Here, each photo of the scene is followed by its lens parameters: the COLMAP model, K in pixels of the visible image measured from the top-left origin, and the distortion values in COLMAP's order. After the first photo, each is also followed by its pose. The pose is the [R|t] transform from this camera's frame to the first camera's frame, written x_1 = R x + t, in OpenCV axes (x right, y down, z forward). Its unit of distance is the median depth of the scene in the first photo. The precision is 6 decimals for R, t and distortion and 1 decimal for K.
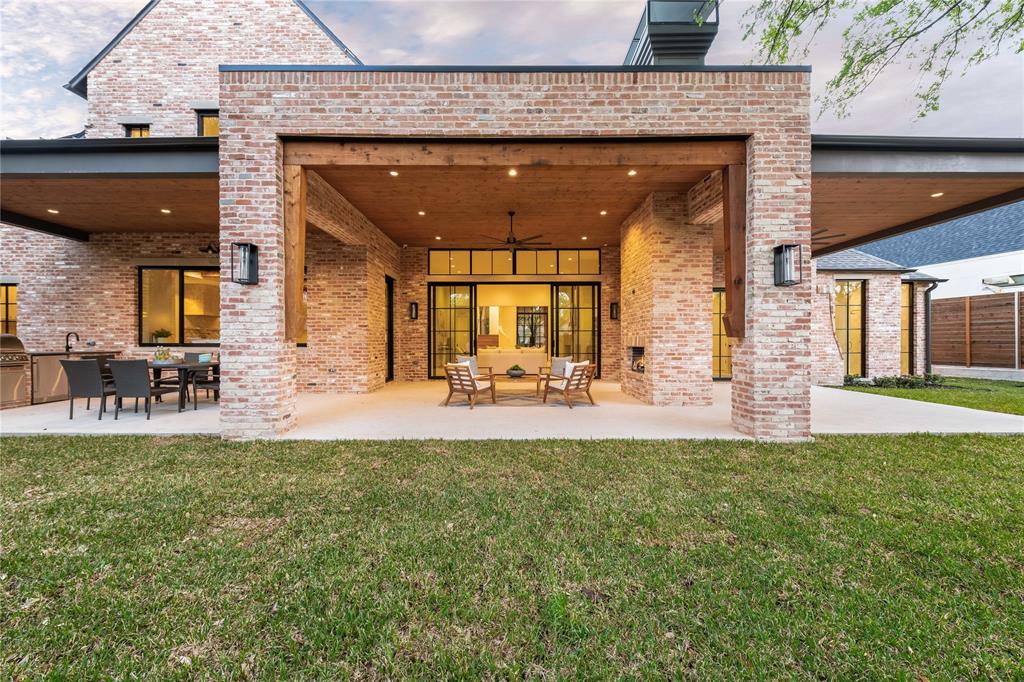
lens RADIAL K [[376.3, 0, 512.0], [0, 376.3, 341.0], [0, 0, 1]] dist [0.000118, -0.000155]
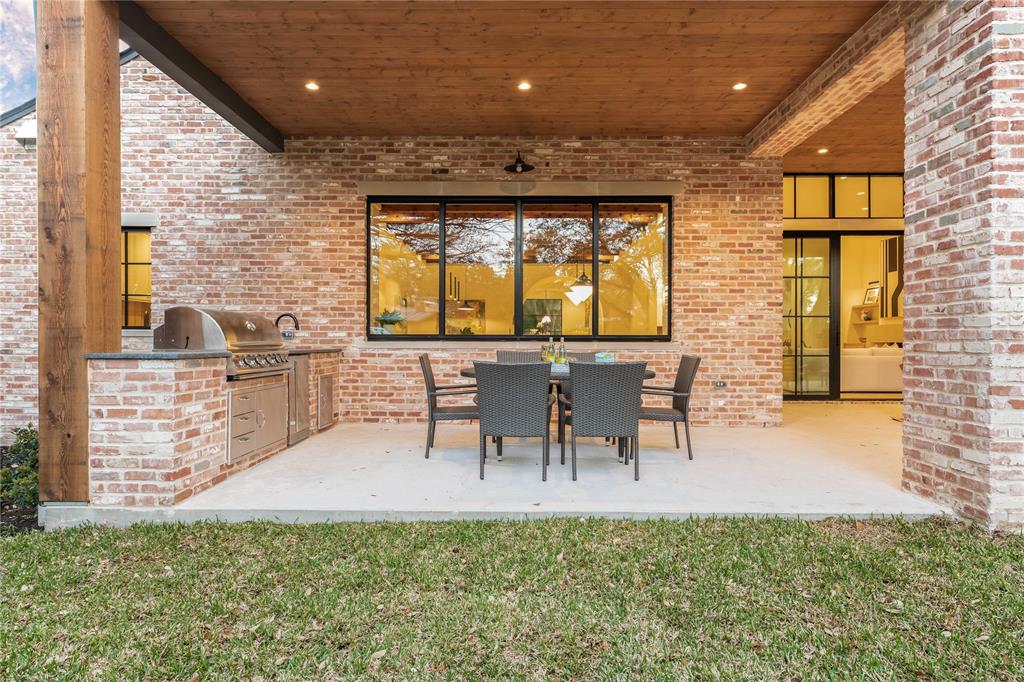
lens RADIAL K [[582.0, 0, 512.0], [0, 582.0, 341.0], [0, 0, 1]] dist [0.022002, -0.000615]
pose [[0.999868, 0.002494, -0.016055, -0.769510], [-0.002444, 0.999992, 0.003114, 0.012523], [0.016063, -0.003074, 0.999866, 0.136959]]
